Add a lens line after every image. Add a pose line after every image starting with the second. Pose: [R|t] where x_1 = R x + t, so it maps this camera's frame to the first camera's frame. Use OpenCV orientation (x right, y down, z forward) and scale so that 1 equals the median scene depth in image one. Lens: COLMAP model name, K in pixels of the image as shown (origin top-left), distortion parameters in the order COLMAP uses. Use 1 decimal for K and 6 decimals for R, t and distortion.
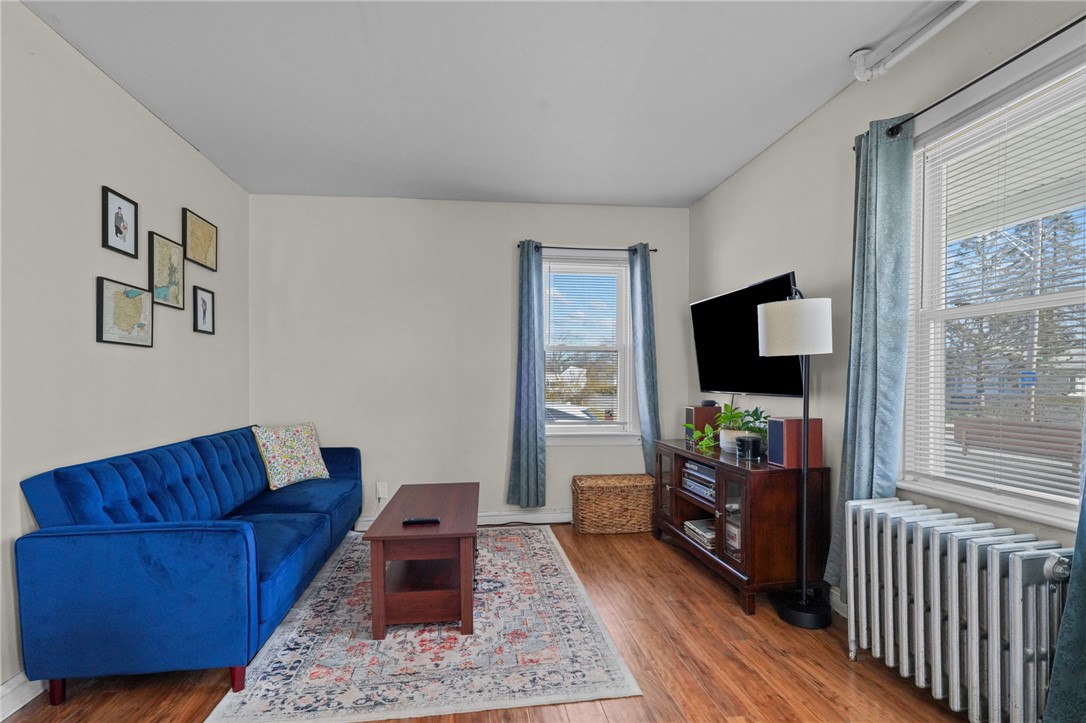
lens RADIAL K [[510.1, 0, 545.5], [0, 510.1, 373.8], [0, 0, 1]] dist [-0.003933, 0.000097]
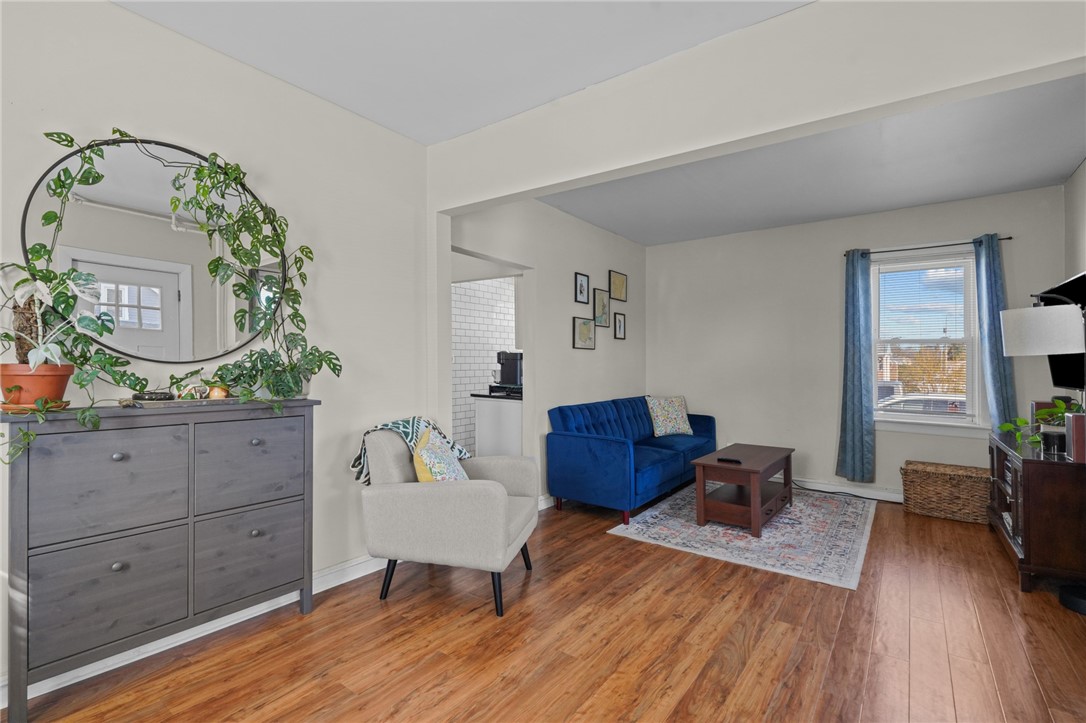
lens RADIAL K [[519.9, 0, 545.0], [0, 519.9, 350.0], [0, 0, 1]] dist [-0.003476, 0.000193]
pose [[0.716824, -0.005437, -0.697233, 0.419374], [-0.004716, 0.999909, -0.012646, -0.022898], [0.697239, 0.012353, 0.716733, -0.487327]]
